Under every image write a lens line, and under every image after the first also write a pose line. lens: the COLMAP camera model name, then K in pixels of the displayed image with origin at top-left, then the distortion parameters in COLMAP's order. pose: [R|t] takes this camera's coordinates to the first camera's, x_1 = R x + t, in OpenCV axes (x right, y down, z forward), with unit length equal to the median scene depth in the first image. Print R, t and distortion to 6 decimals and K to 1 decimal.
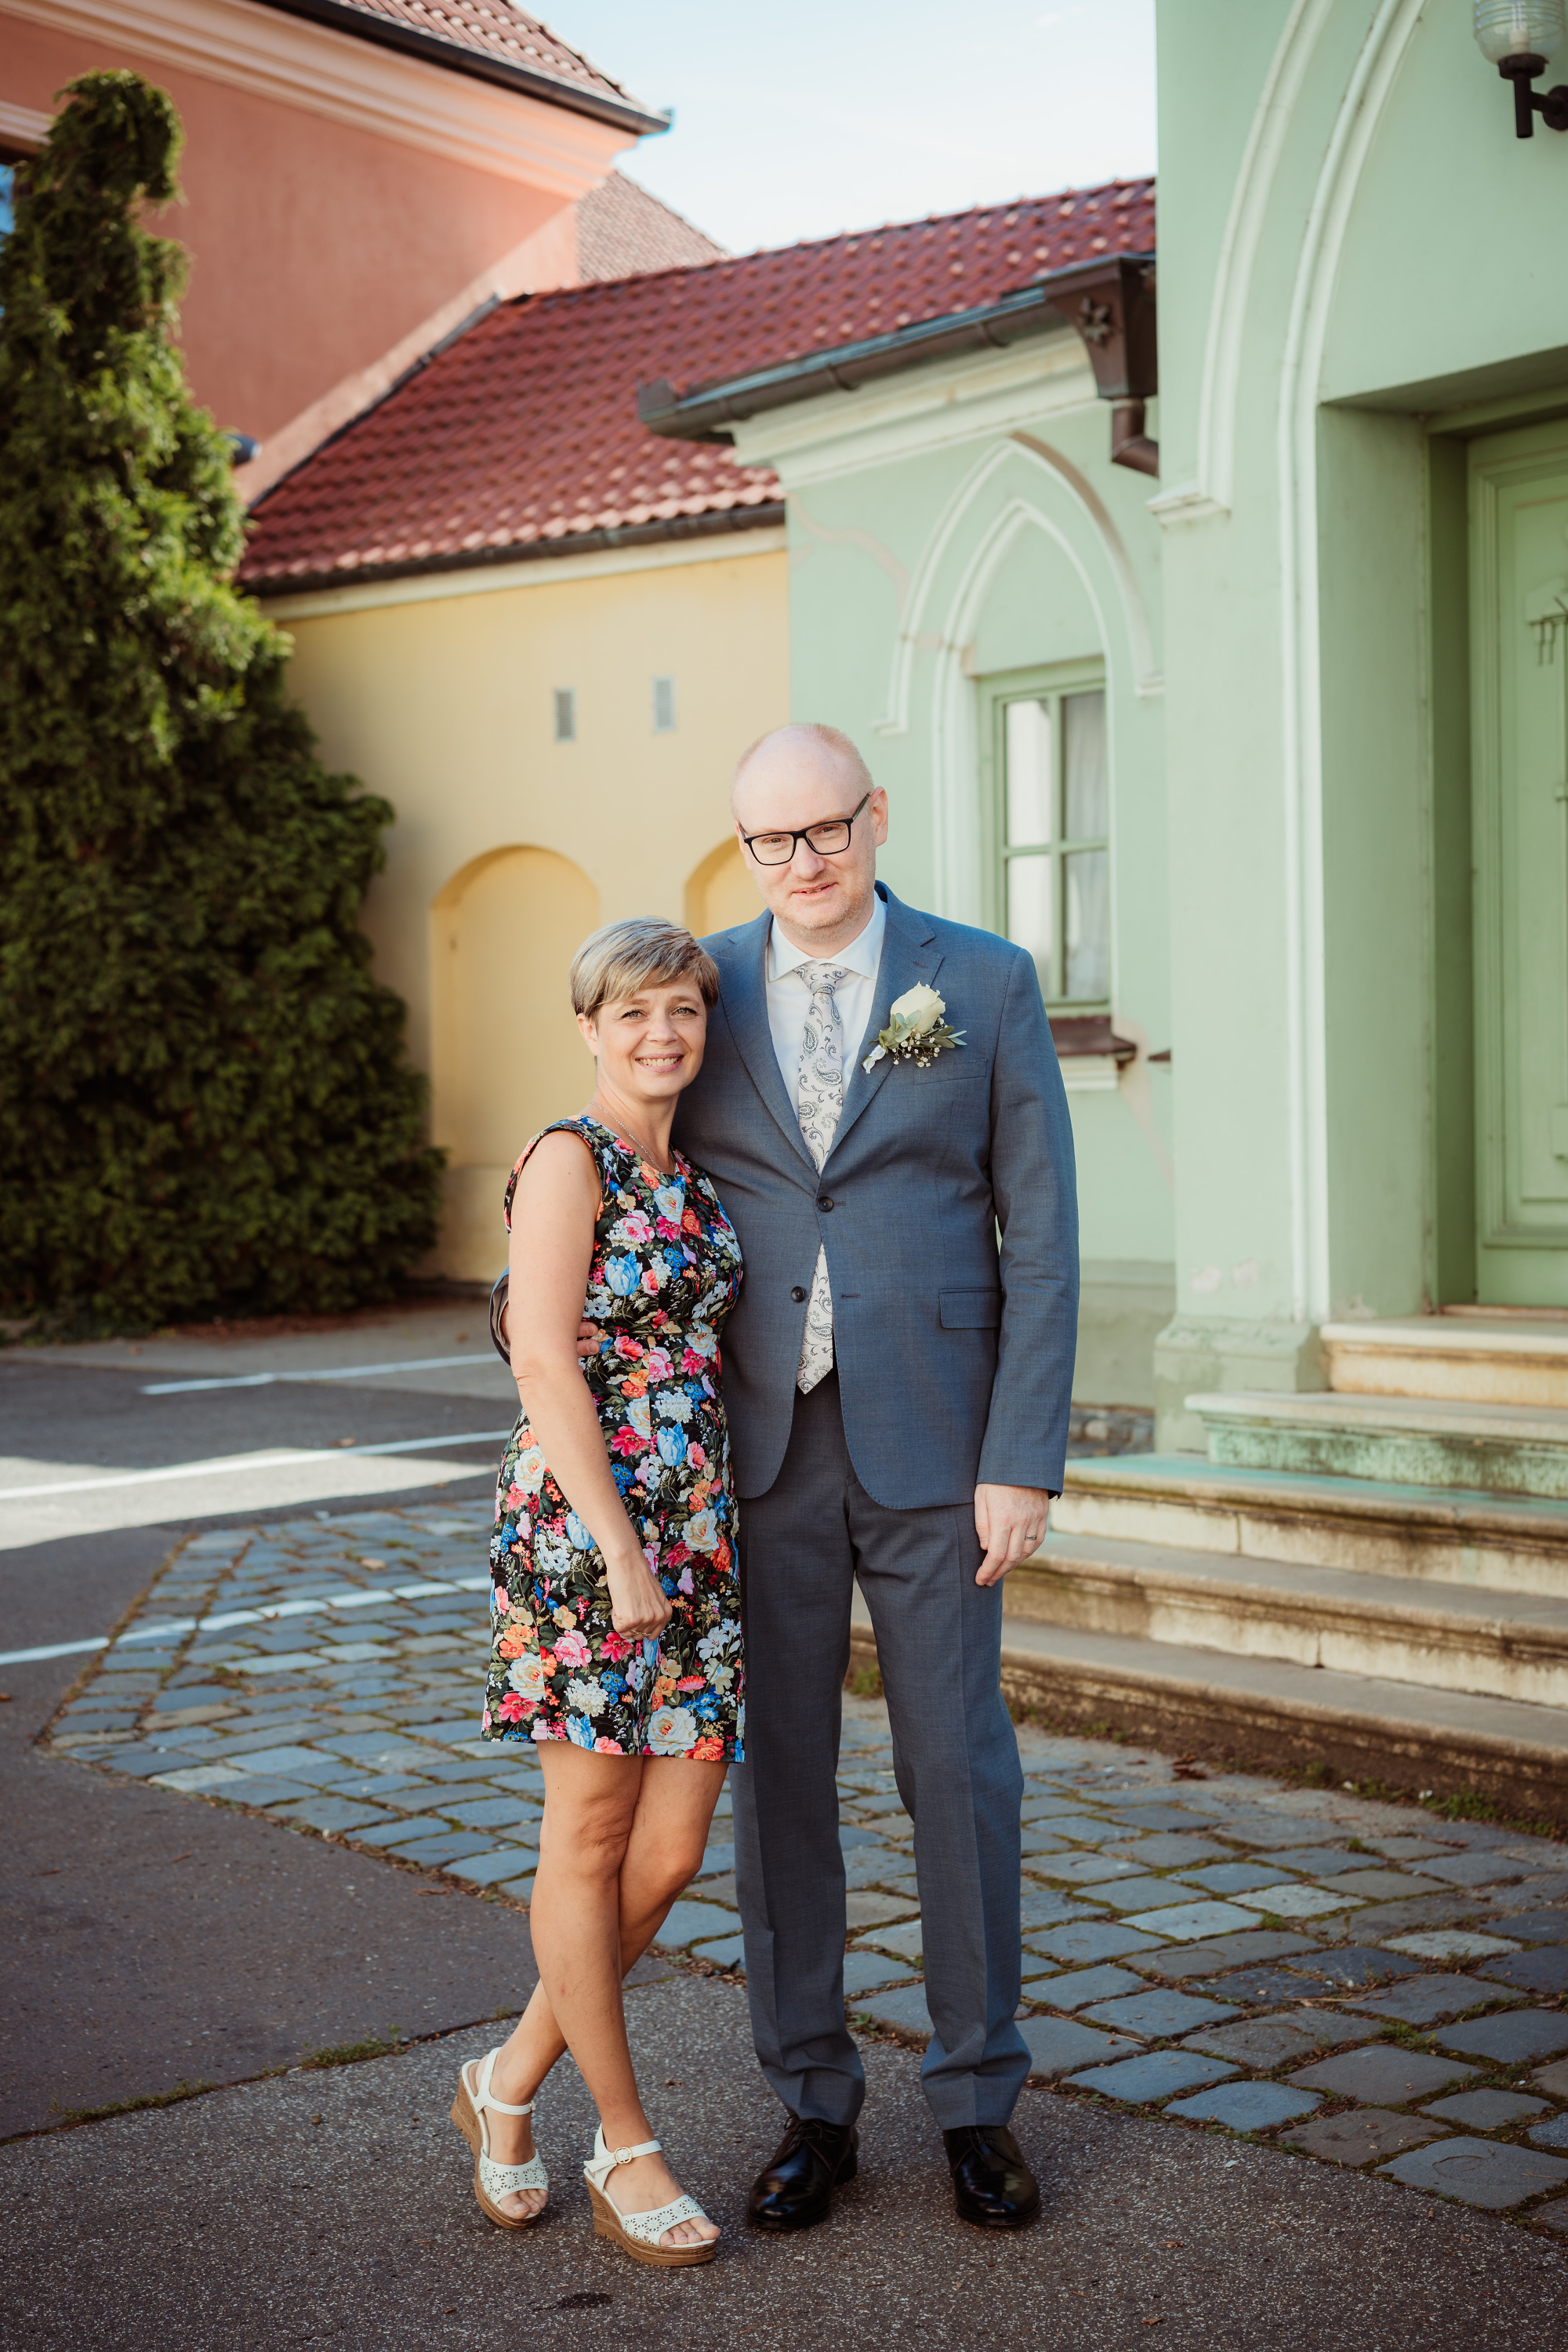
lens RADIAL K [[3635.0, 0, 787.3], [0, 3635.0, 1177.2], [0, 0, 1]] dist [0.123900, -0.792354]
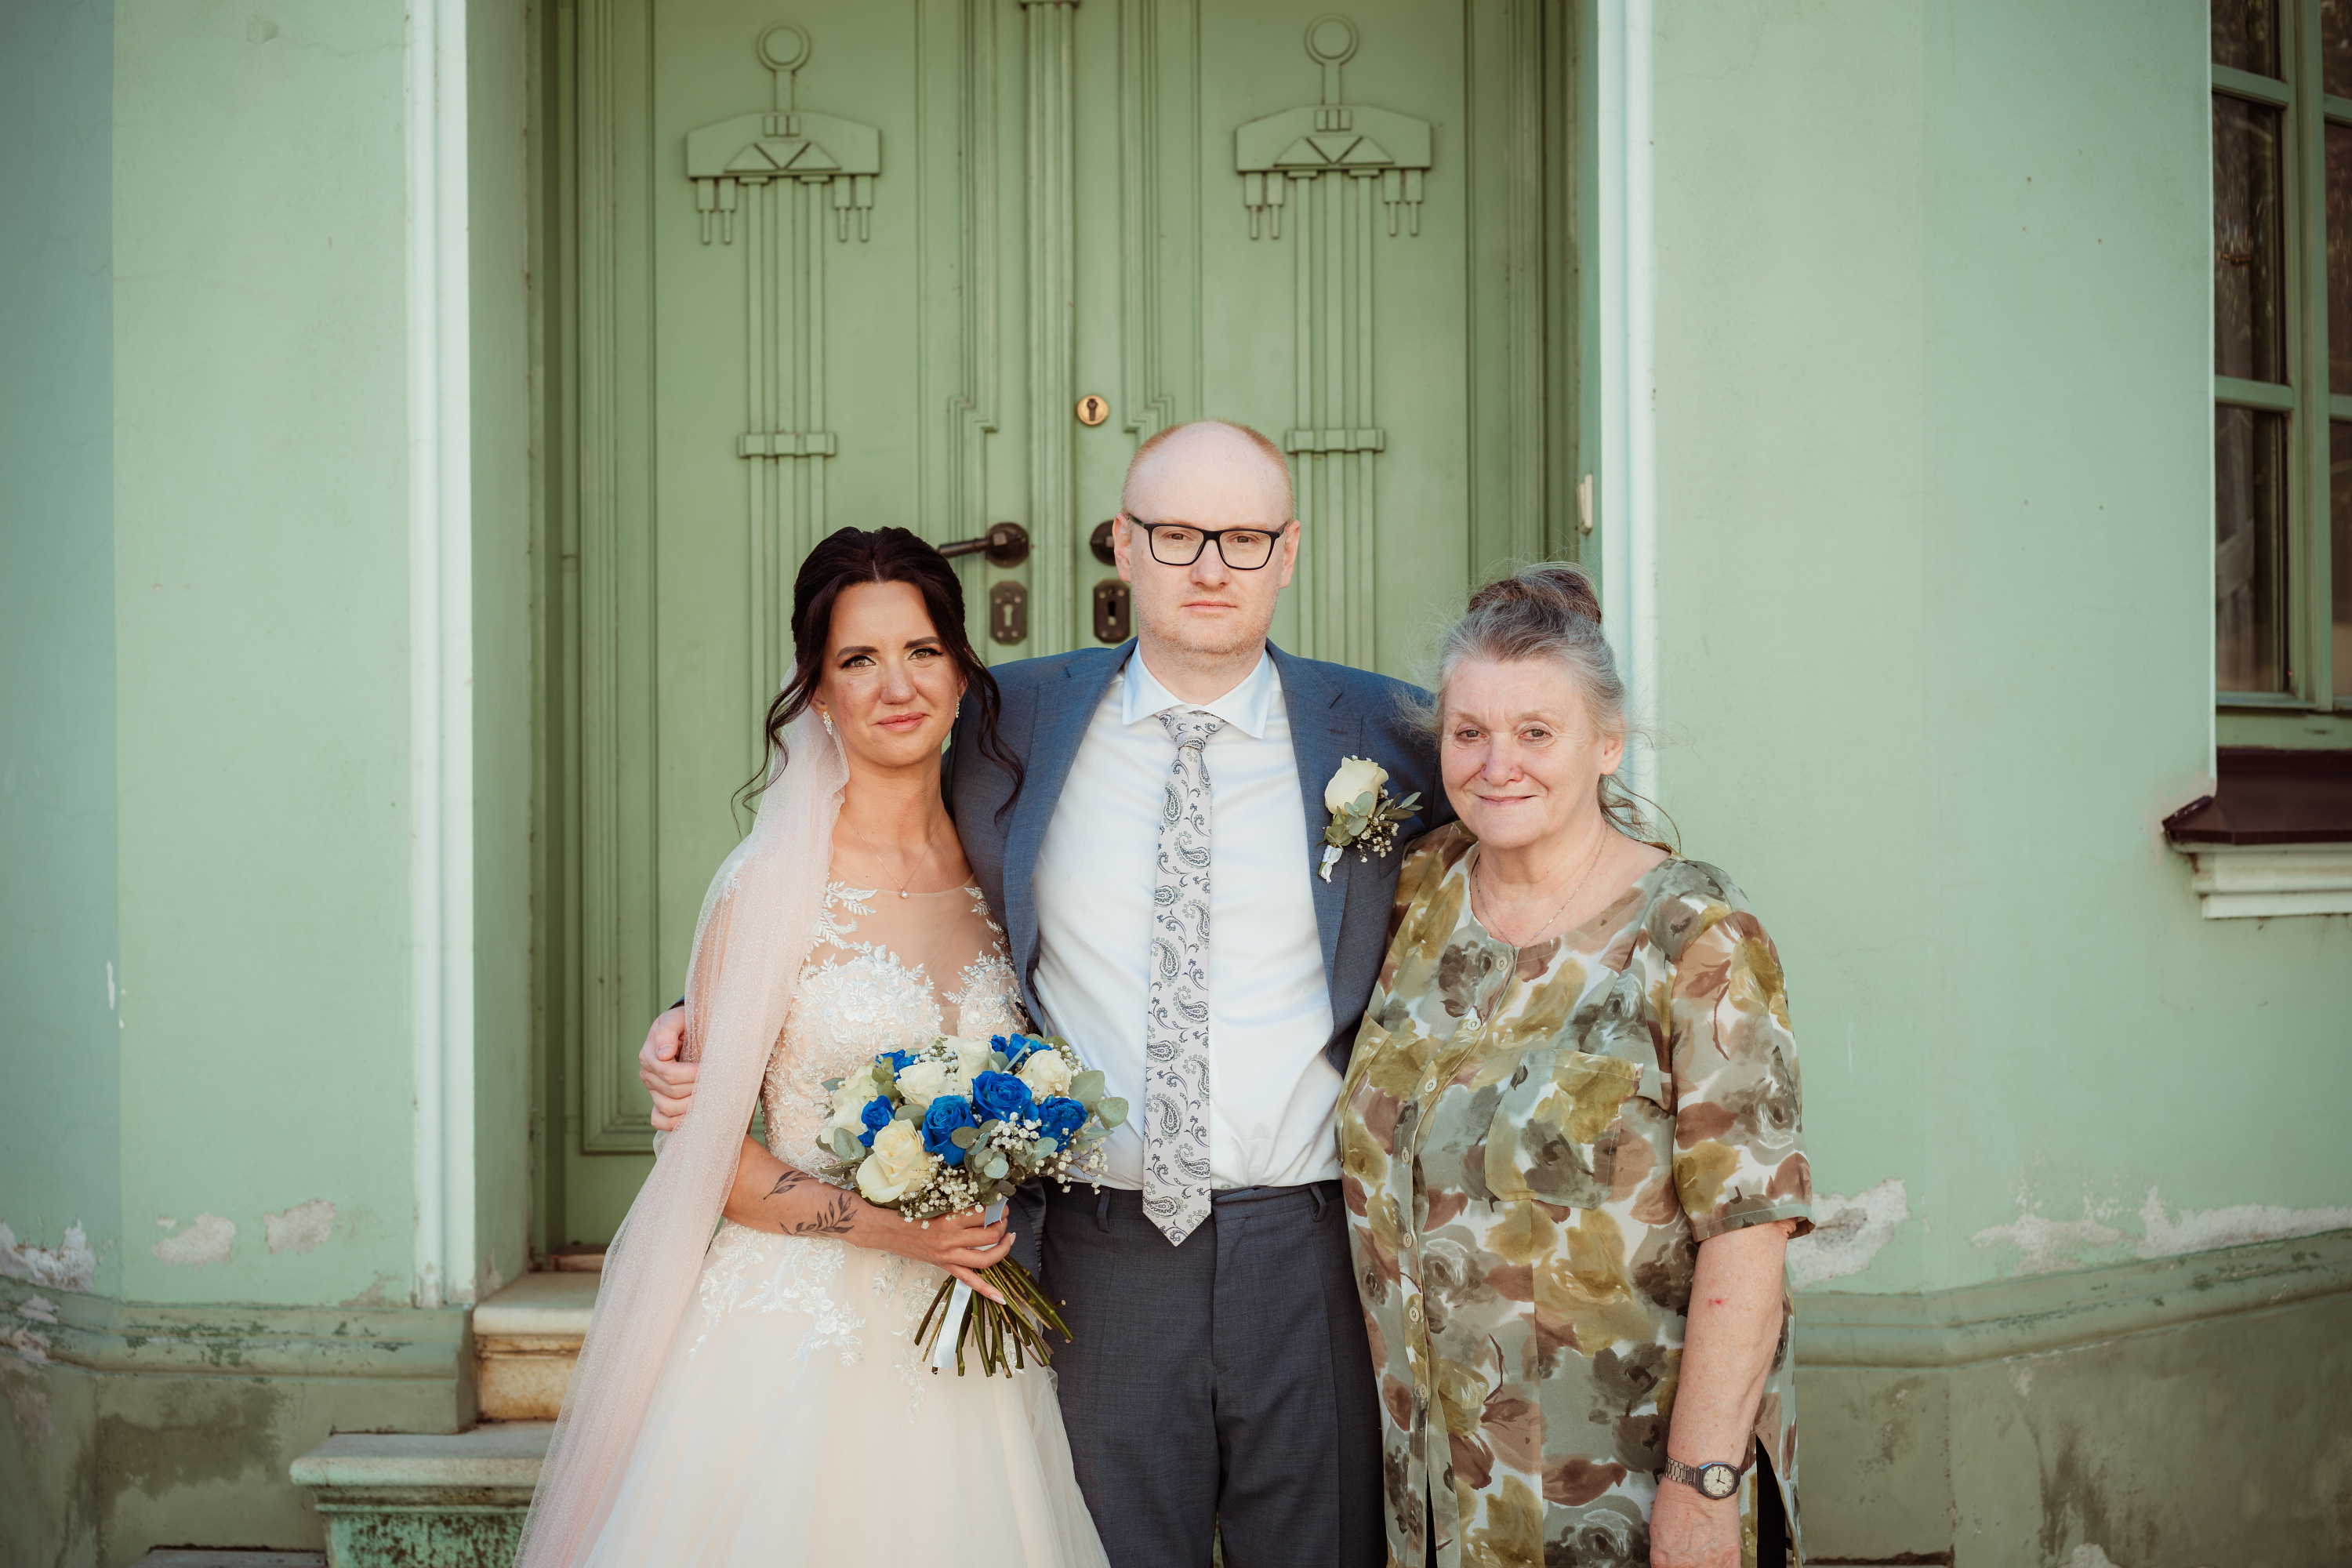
lens RADIAL K [[3645.2, 0, 1177.4], [0, 3645.2, 793.7], [0, 0, 1]] dist [0.151487, -0.988762]
pose [[0.618547, 0.018508, 0.785530, -0.115515], [0.005406, 0.999599, -0.027808, -0.011880], [-0.785729, 0.021447, 0.618198, 0.252032]]
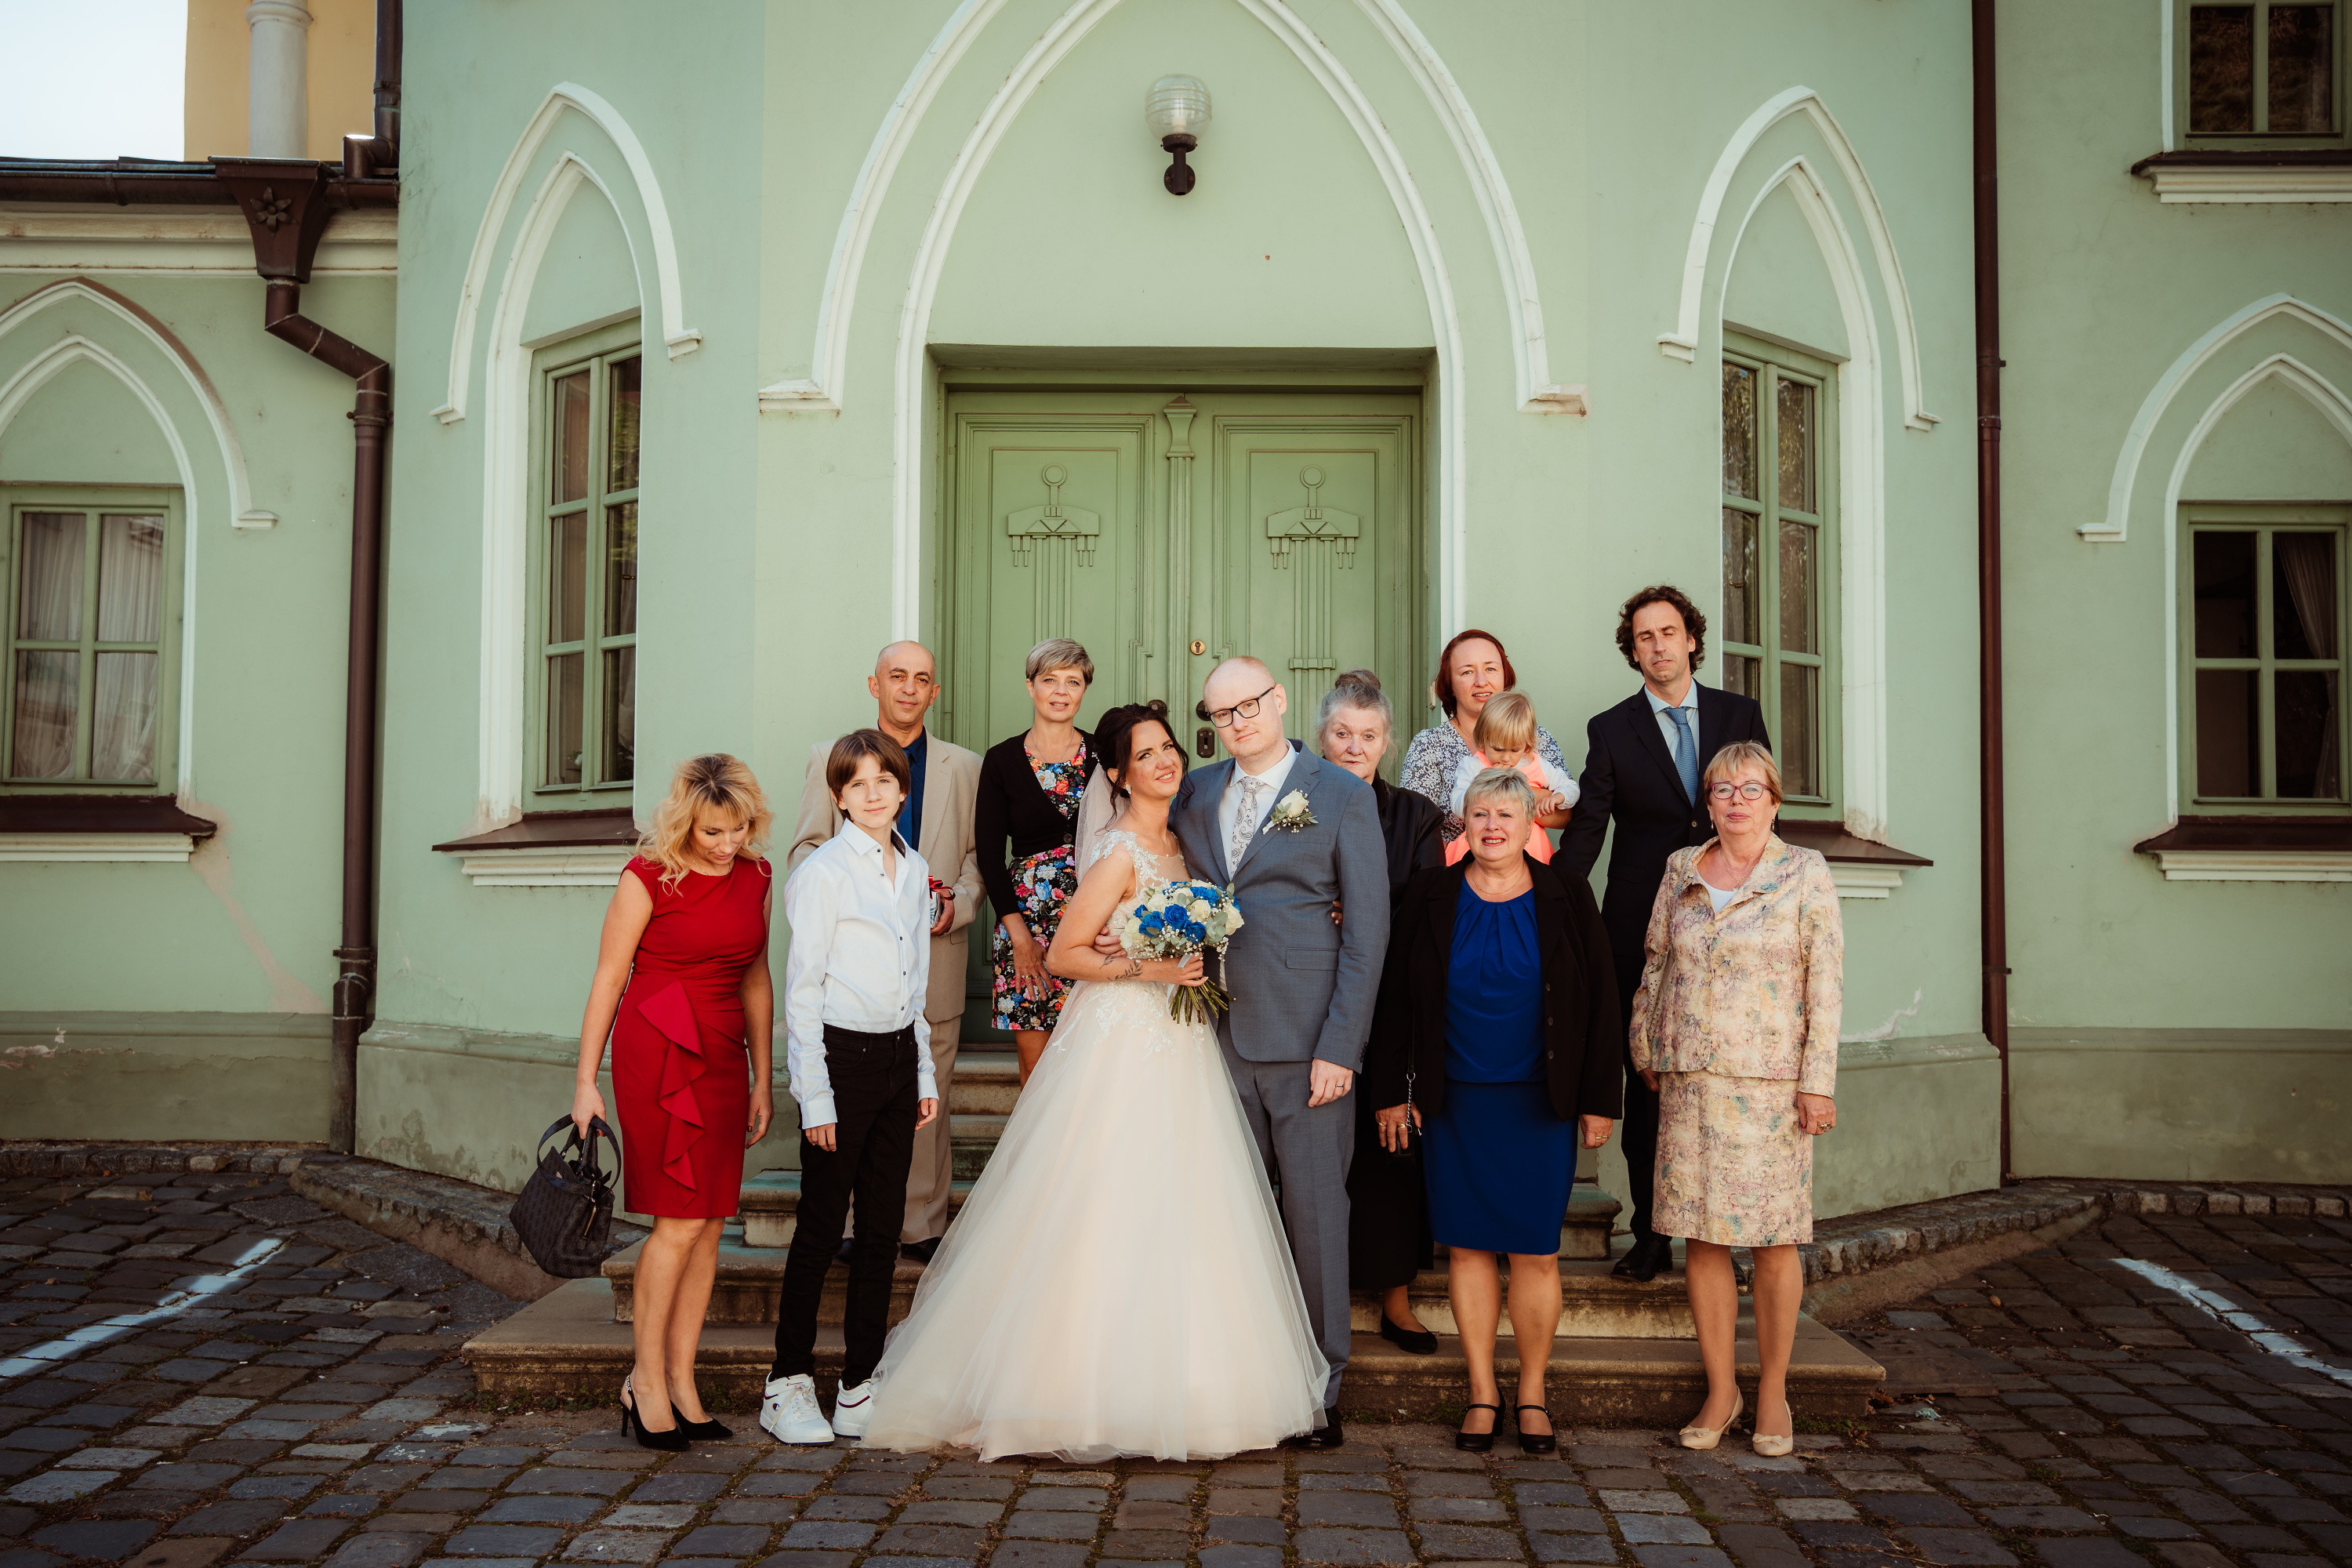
lens RADIAL K [[2377.3, 0, 1175.0], [0, 2377.3, 766.2], [0, 0, 1]] dist [-0.027095, 0.163509]
pose [[0.595791, 0.067364, 0.800310, -0.215636], [-0.008305, 0.996940, -0.077732, 0.000870], [-0.803097, 0.039665, 0.594527, 0.201189]]
